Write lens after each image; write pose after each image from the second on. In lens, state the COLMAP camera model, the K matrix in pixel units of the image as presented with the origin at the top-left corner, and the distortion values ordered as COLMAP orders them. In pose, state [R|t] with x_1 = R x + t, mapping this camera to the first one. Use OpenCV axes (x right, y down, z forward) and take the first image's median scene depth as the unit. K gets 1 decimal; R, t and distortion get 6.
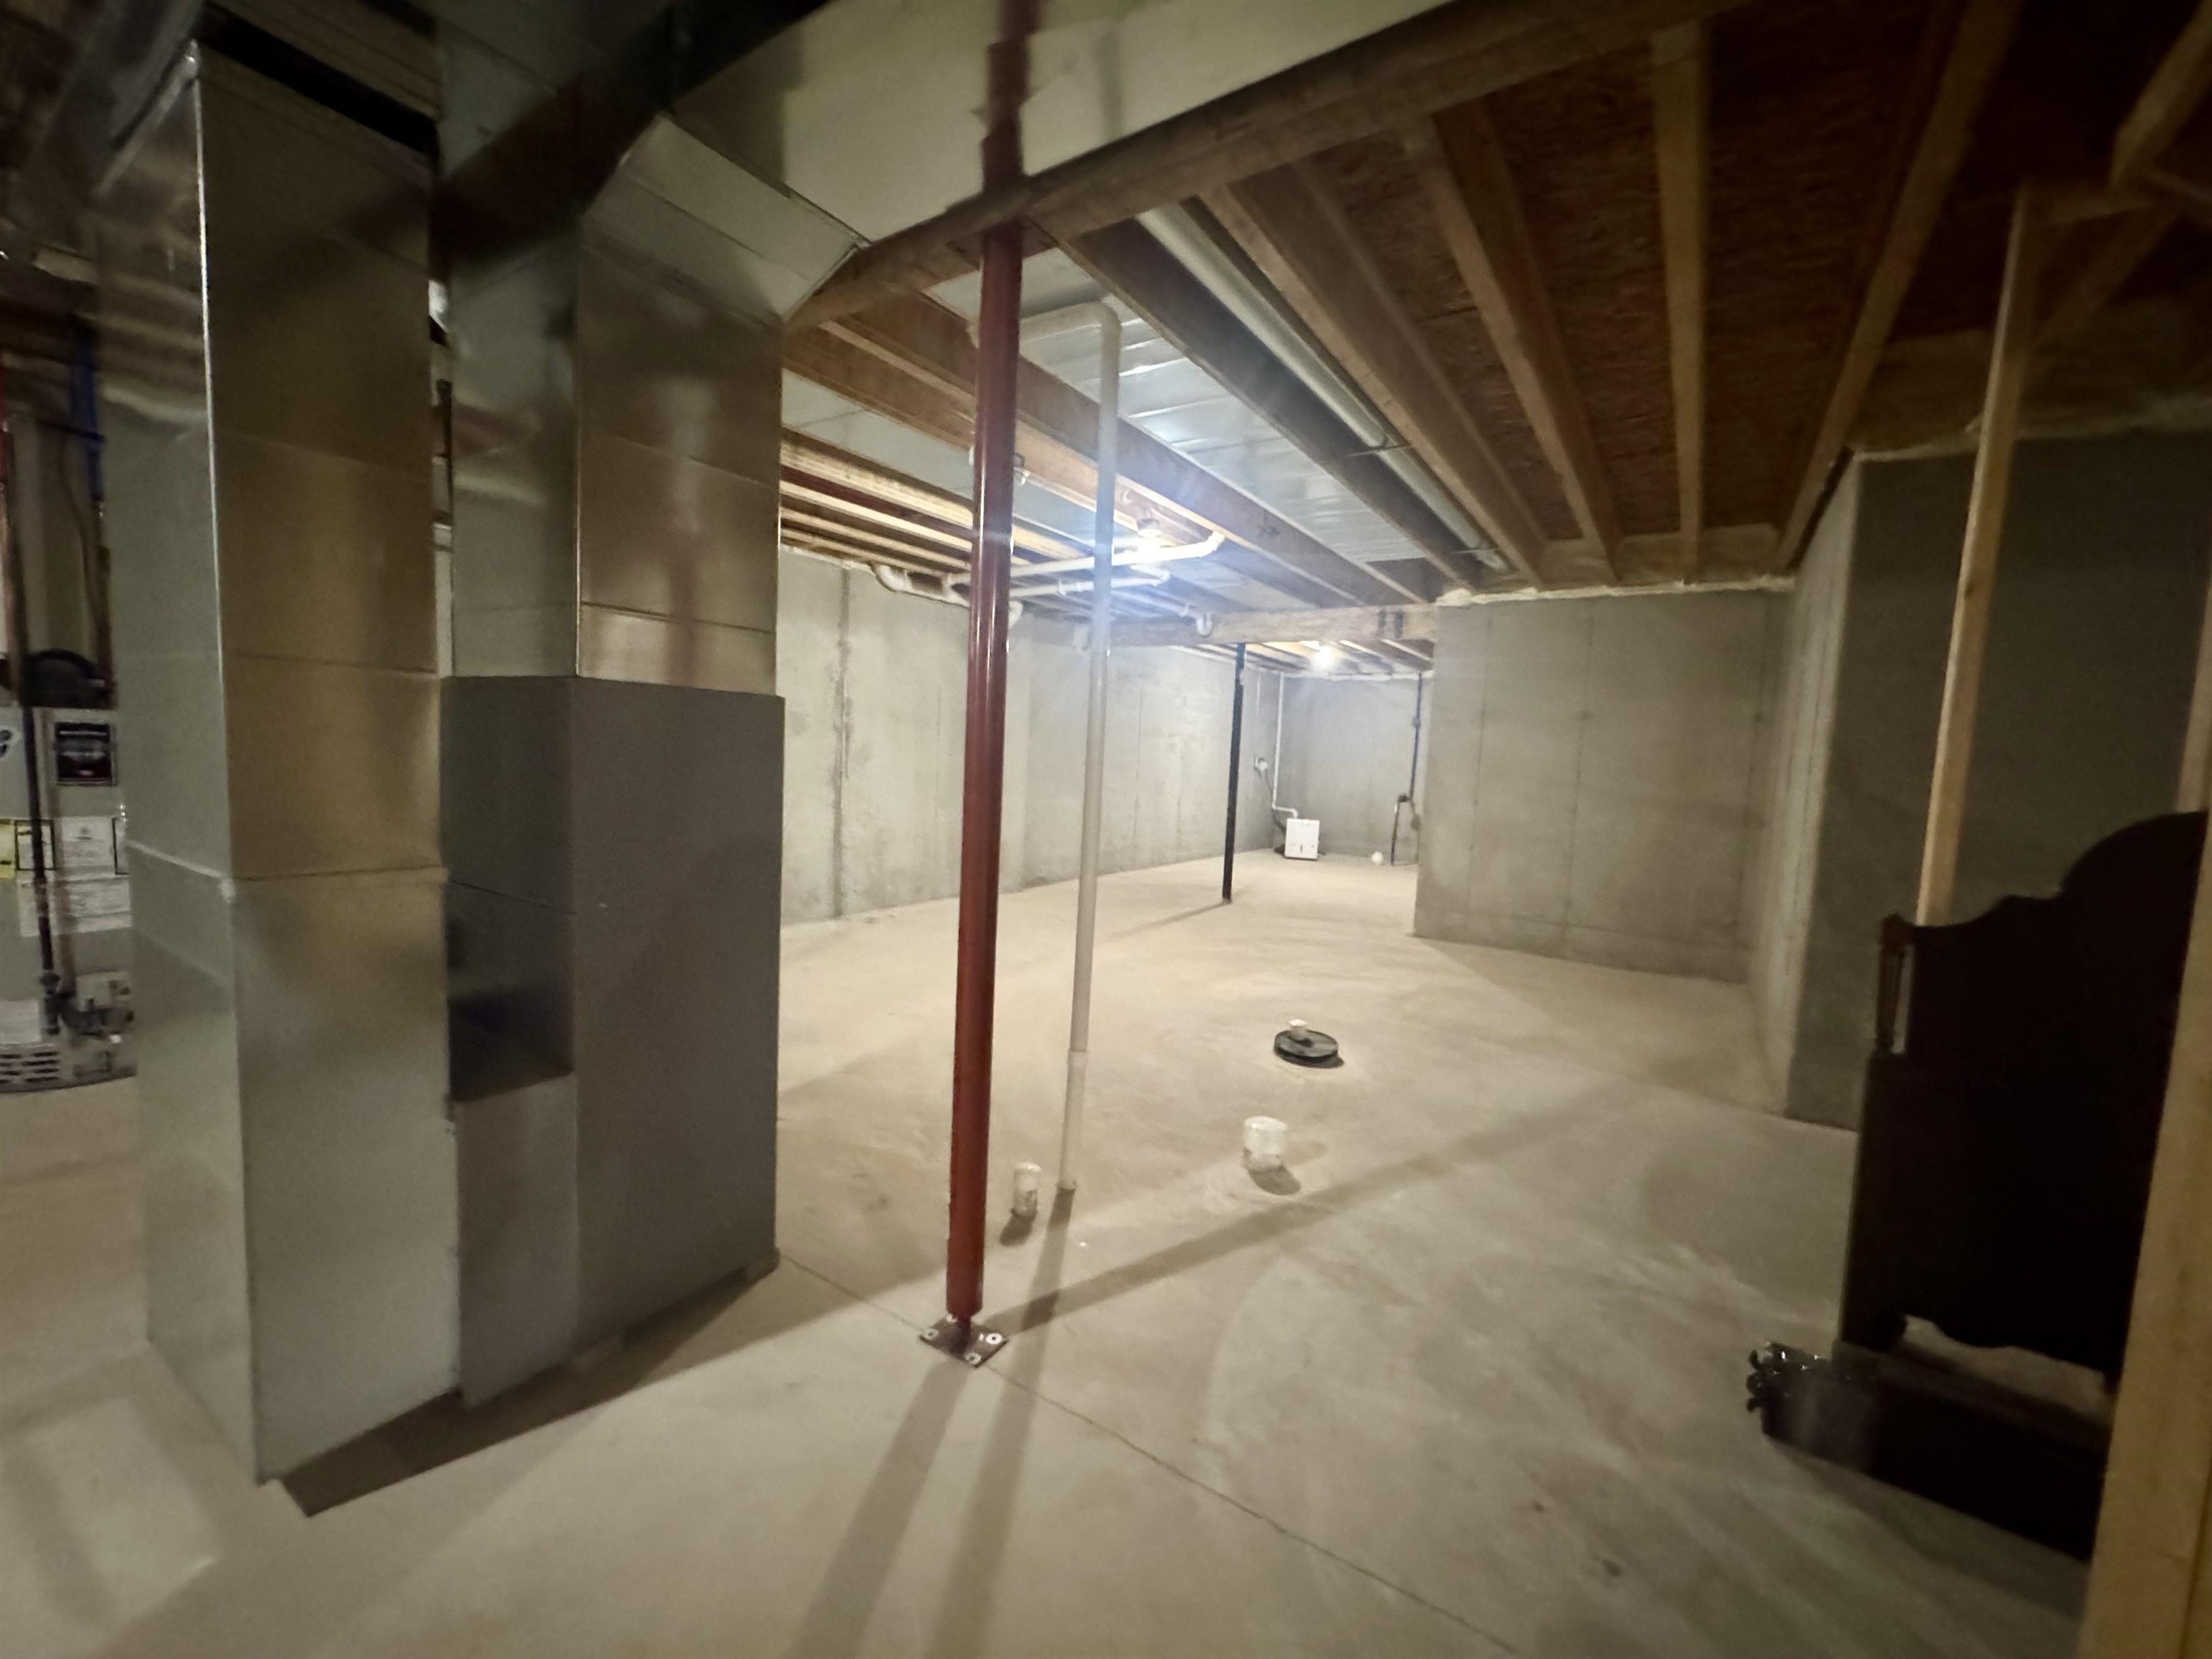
lens RADIAL K [[879.8, 0, 1100.6], [0, 879.8, 830.2], [0, 0, 1]] dist [-0.008853, 0.000827]
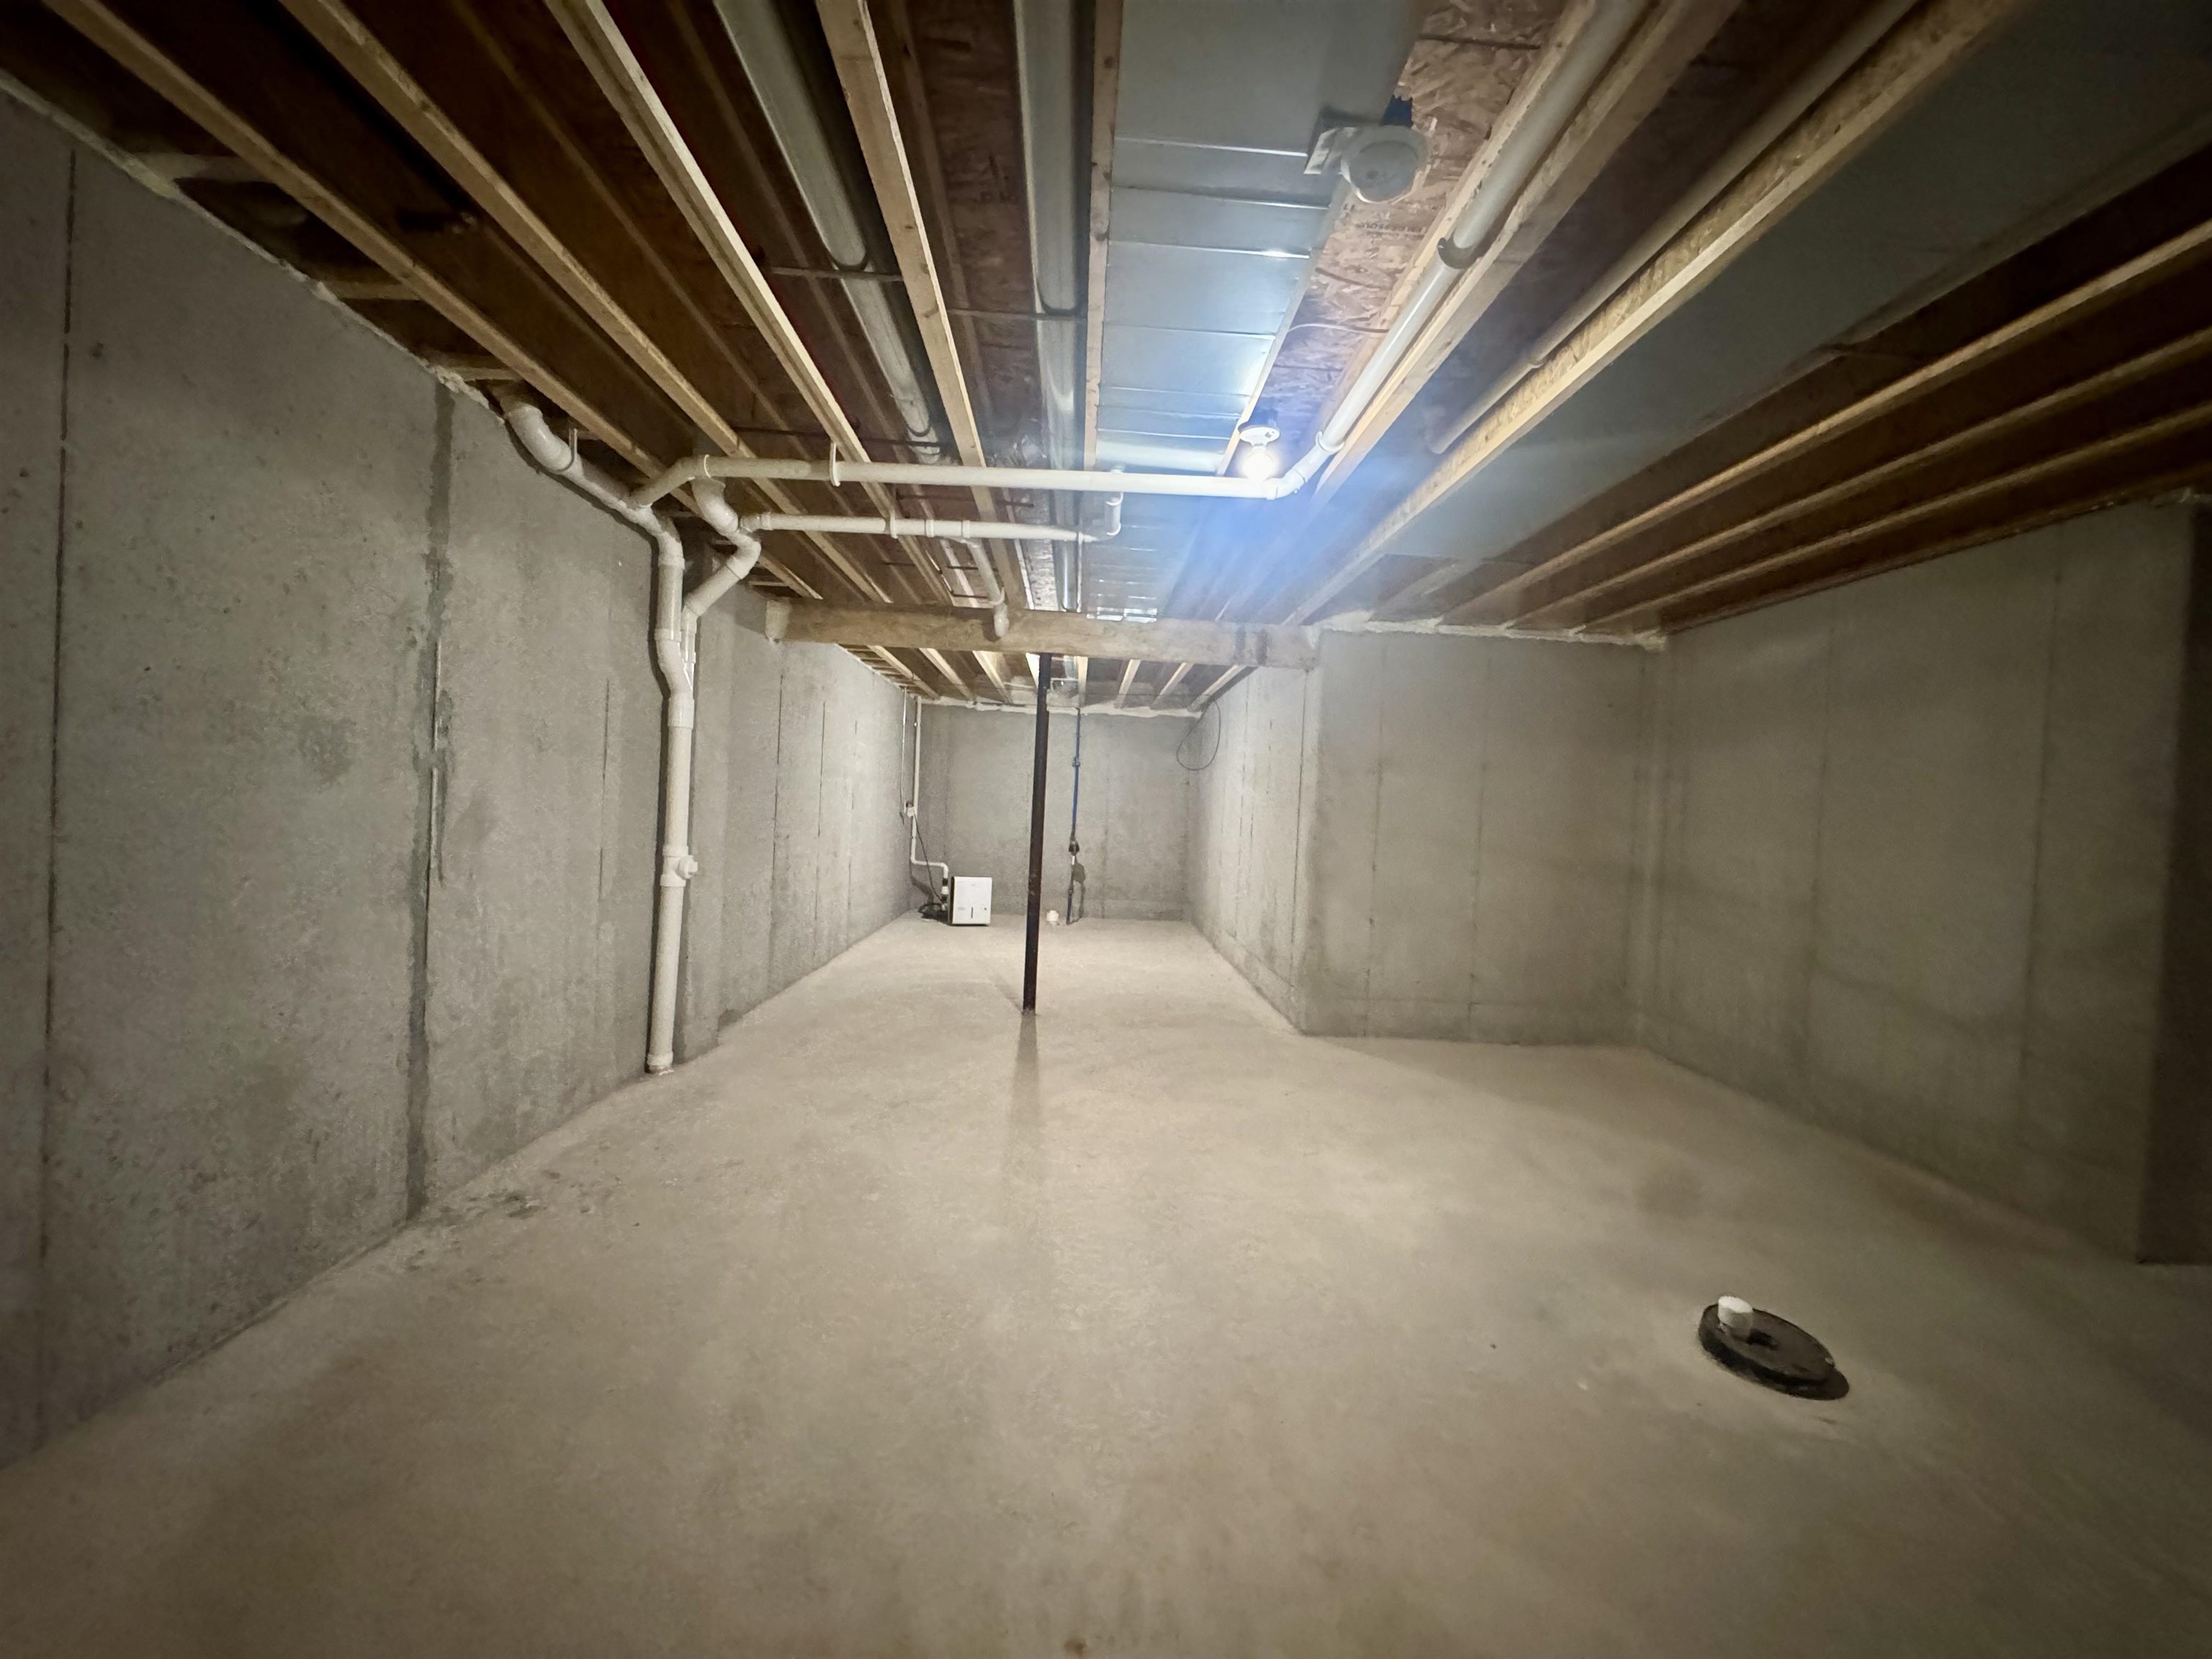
lens RADIAL K [[879.8, 0, 1105.5], [0, 879.8, 825.2], [0, 0, 1]] dist [-0.008853, 0.000827]
pose [[0.813956, -0.018902, 0.580618, -0.277159], [0.042474, 0.998732, -0.027029, -0.061476], [-0.579371, 0.046661, 0.813727, 0.480308]]
